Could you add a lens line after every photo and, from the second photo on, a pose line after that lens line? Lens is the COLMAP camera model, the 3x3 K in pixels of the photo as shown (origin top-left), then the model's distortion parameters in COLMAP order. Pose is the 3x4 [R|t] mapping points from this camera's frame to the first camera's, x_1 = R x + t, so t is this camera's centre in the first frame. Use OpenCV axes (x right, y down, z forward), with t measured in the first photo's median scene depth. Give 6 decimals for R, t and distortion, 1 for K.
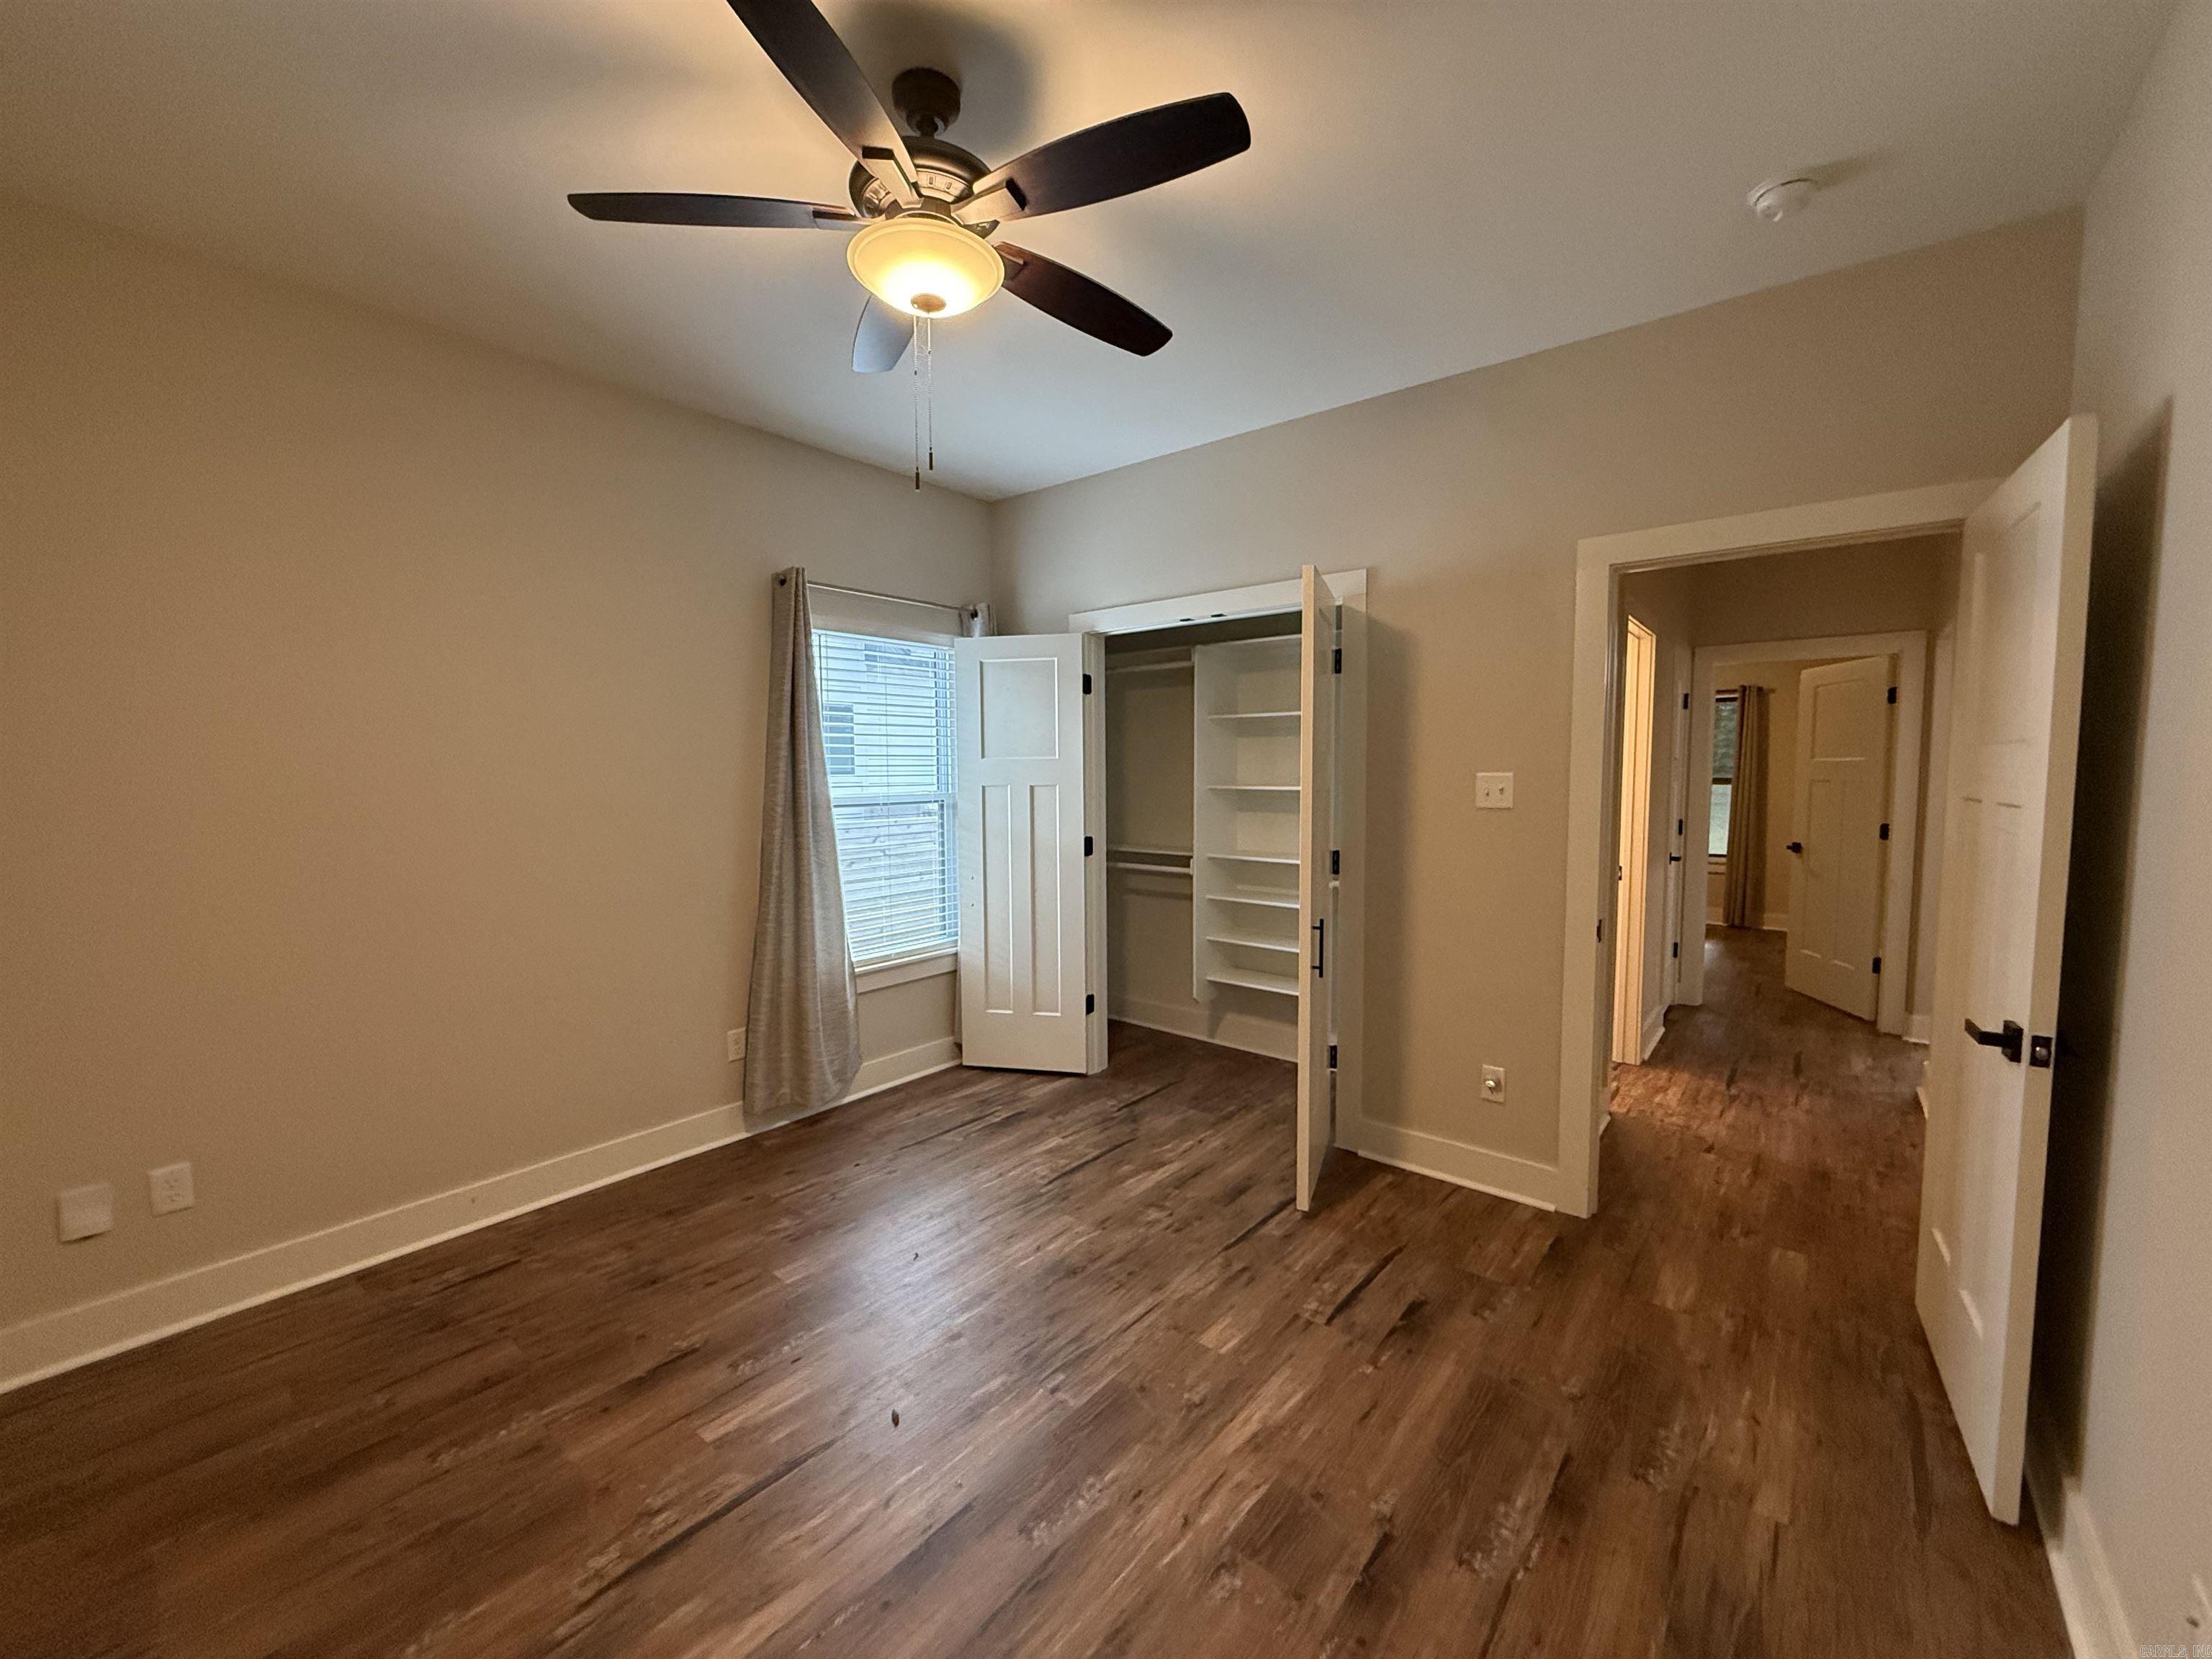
lens RADIAL K [[883.2, 0, 1100.3], [0, 883.2, 830.8], [0, 0, 1]] dist [-0.000032, -0.000435]
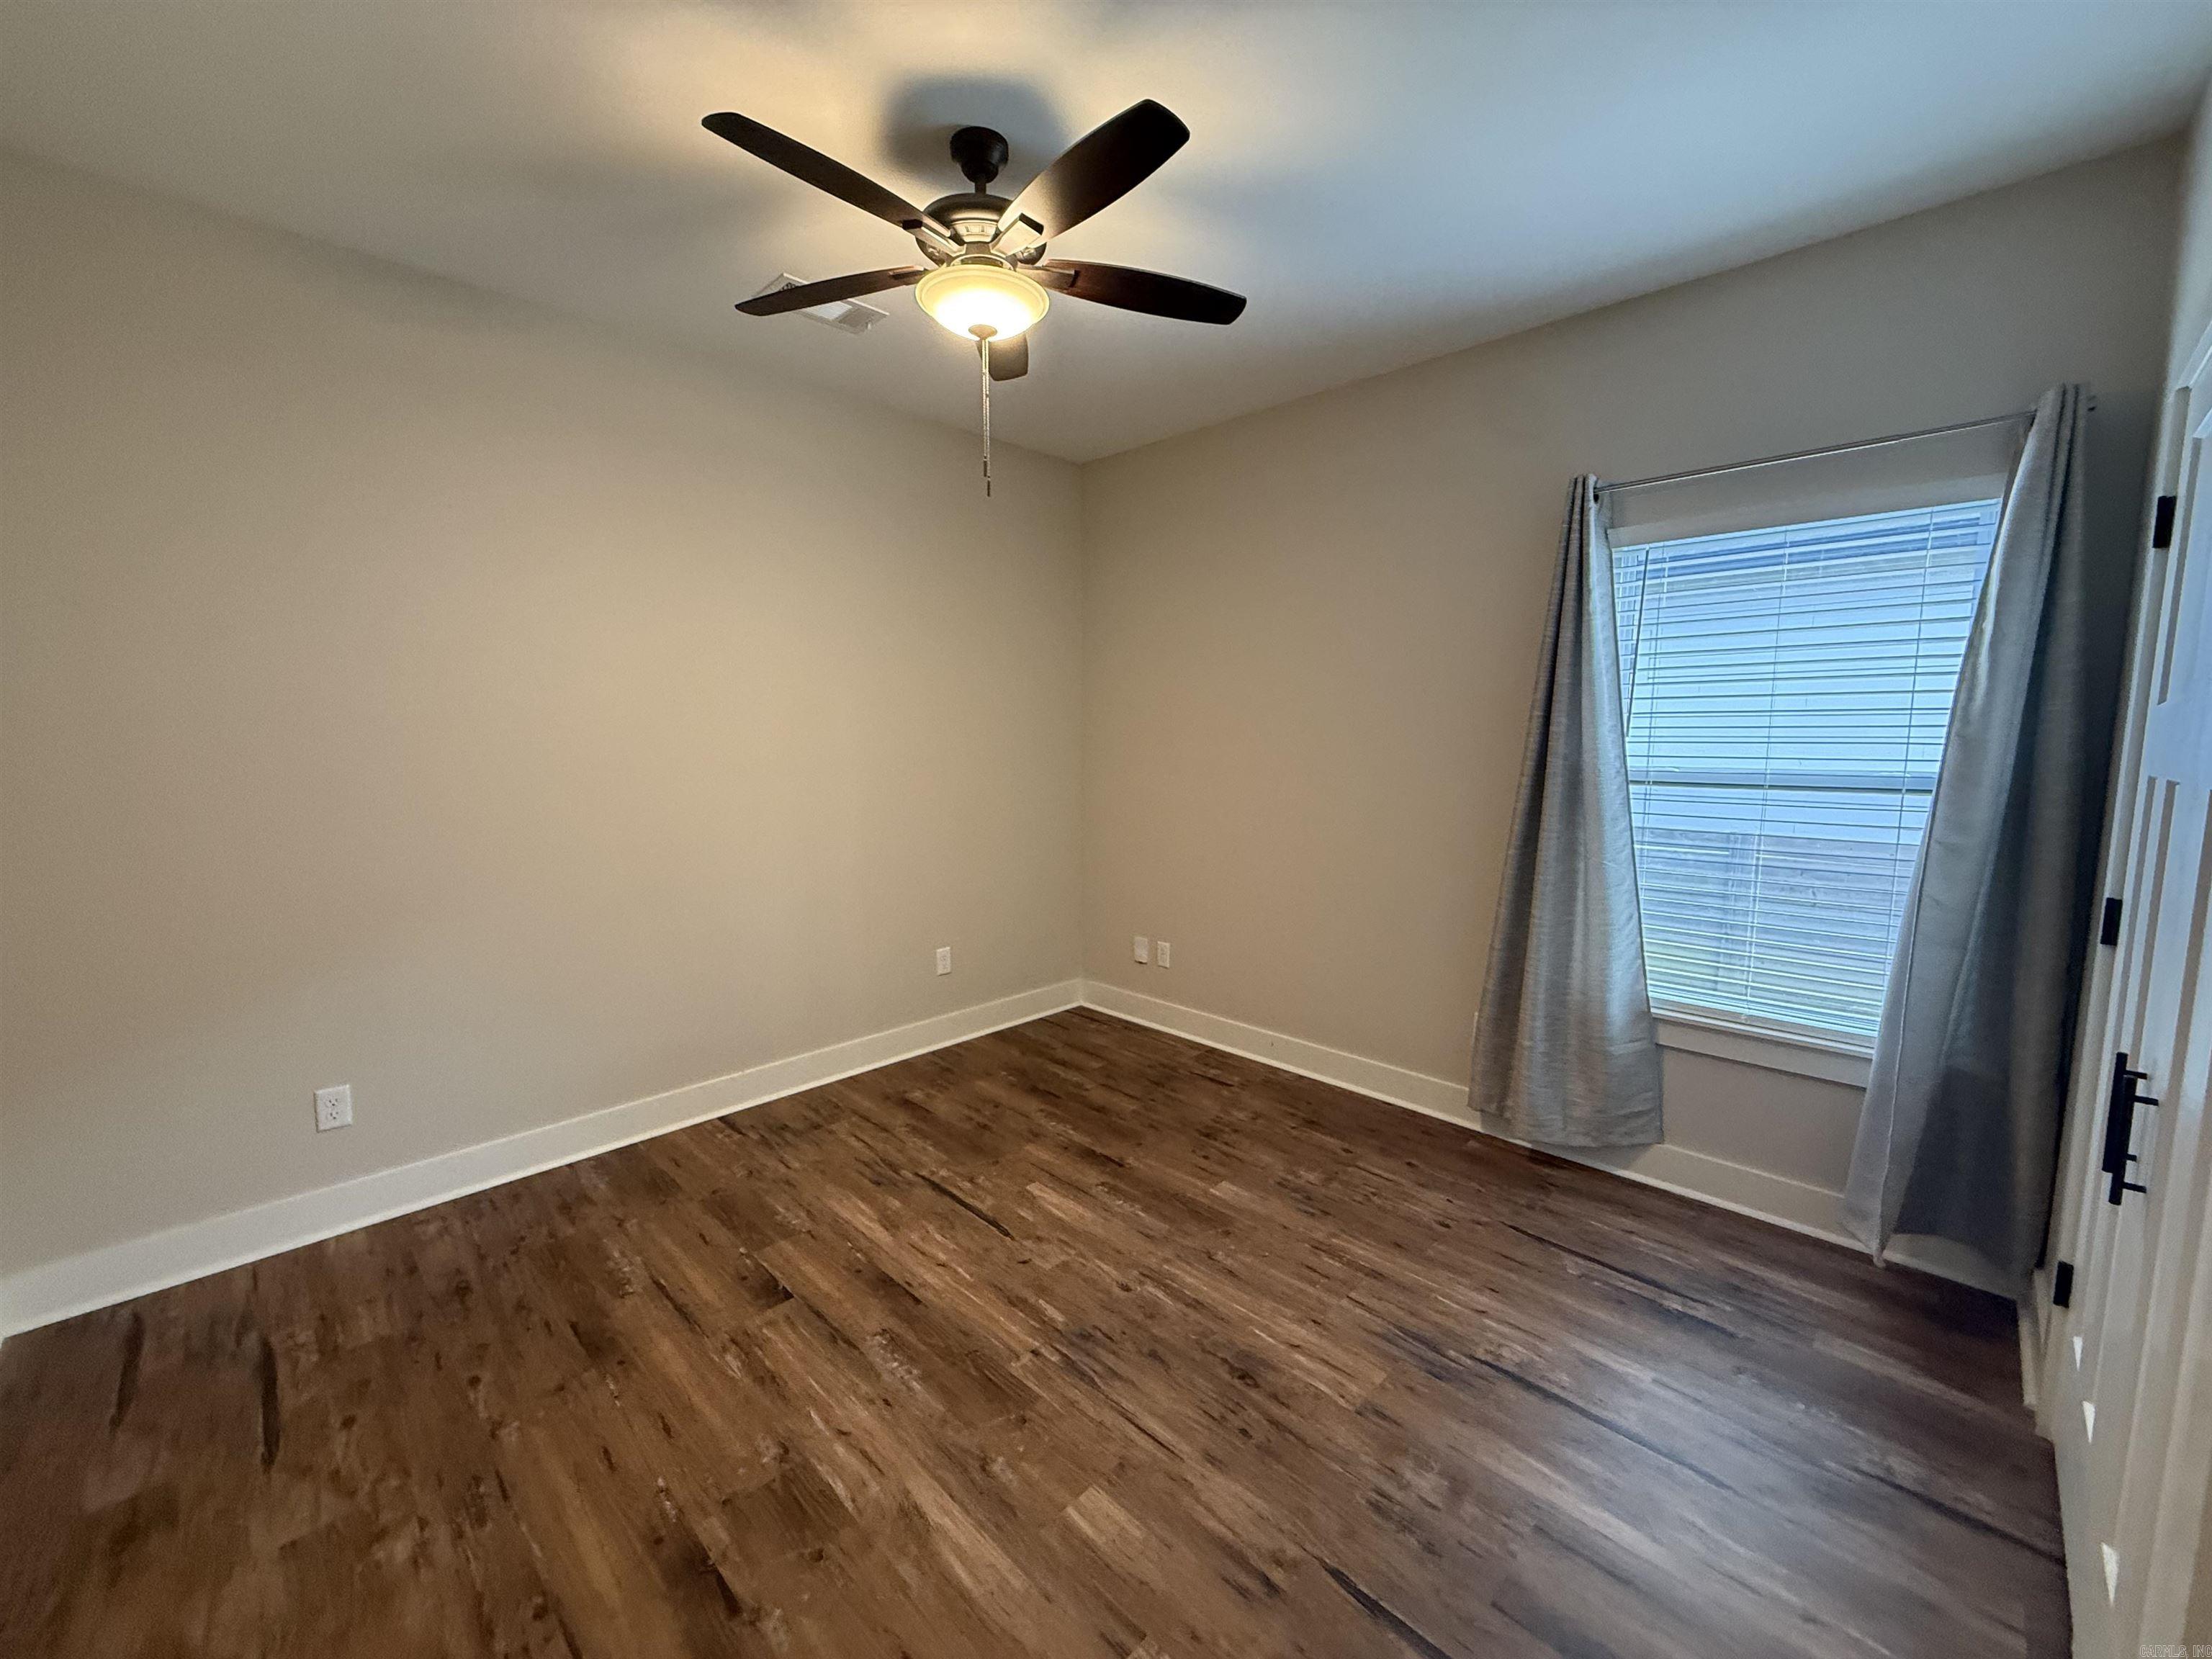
lens RADIAL K [[883.2, 0, 1100.3], [0, 883.2, 830.8], [0, 0, 1]] dist [-0.000032, -0.000435]
pose [[-0.096007, 0.115040, -0.988710, 0.862463], [-0.071640, 0.989924, 0.122138, -0.081548], [0.992799, 0.082558, -0.086798, 1.107224]]
